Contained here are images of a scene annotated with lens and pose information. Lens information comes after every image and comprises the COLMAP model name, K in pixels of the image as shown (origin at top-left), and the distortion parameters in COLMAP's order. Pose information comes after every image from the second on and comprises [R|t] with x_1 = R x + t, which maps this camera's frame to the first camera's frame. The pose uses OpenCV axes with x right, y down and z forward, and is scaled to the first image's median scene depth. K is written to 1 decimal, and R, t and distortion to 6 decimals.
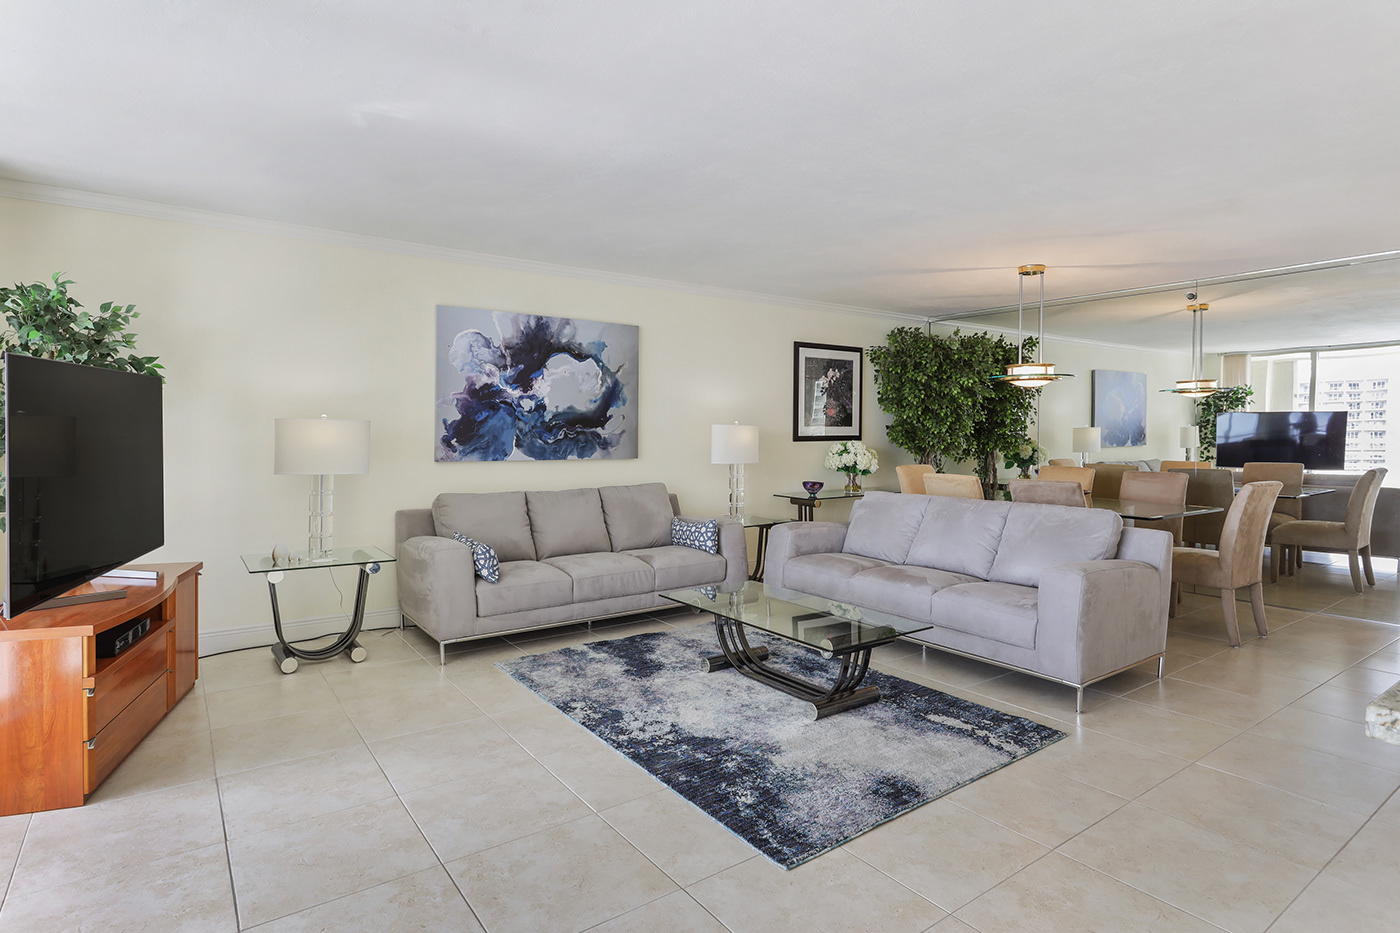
lens RADIAL K [[743.1, 0, 685.3], [0, 743.1, 446.1], [0, 0, 1]] dist [0.005999, 0.002209]
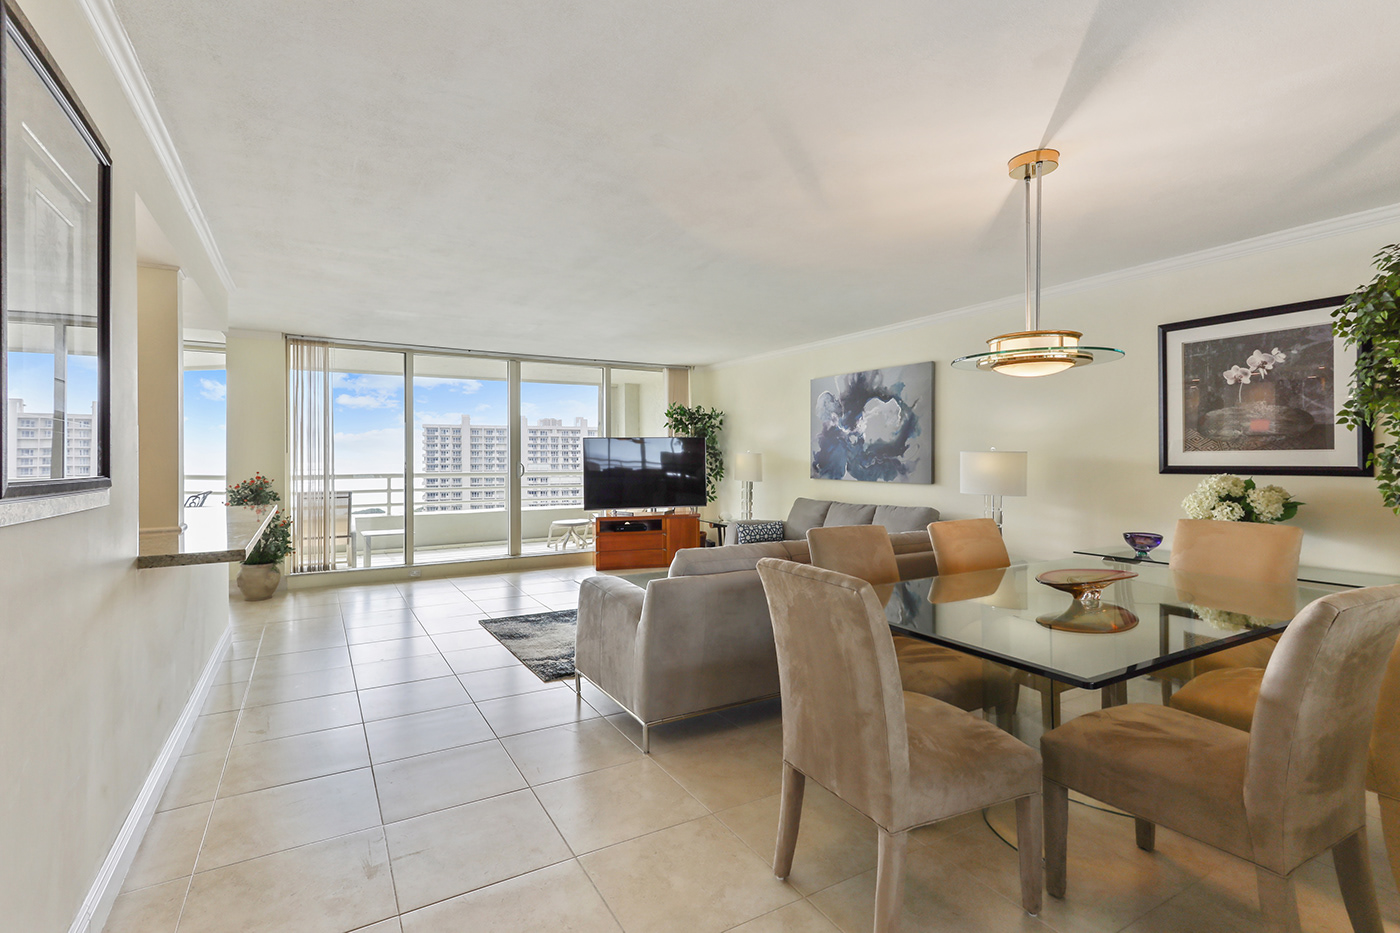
lens RADIAL K [[669.1, 0, 701.2], [0, 669.1, 459.4], [0, 0, 1]] dist [-0.001360, 0.000003]
pose [[-0.089121, -0.003812, -0.996014, 0.994975], [-0.023118, 0.999731, -0.001757, -0.010617], [0.995752, 0.022870, -0.089185, 0.809062]]
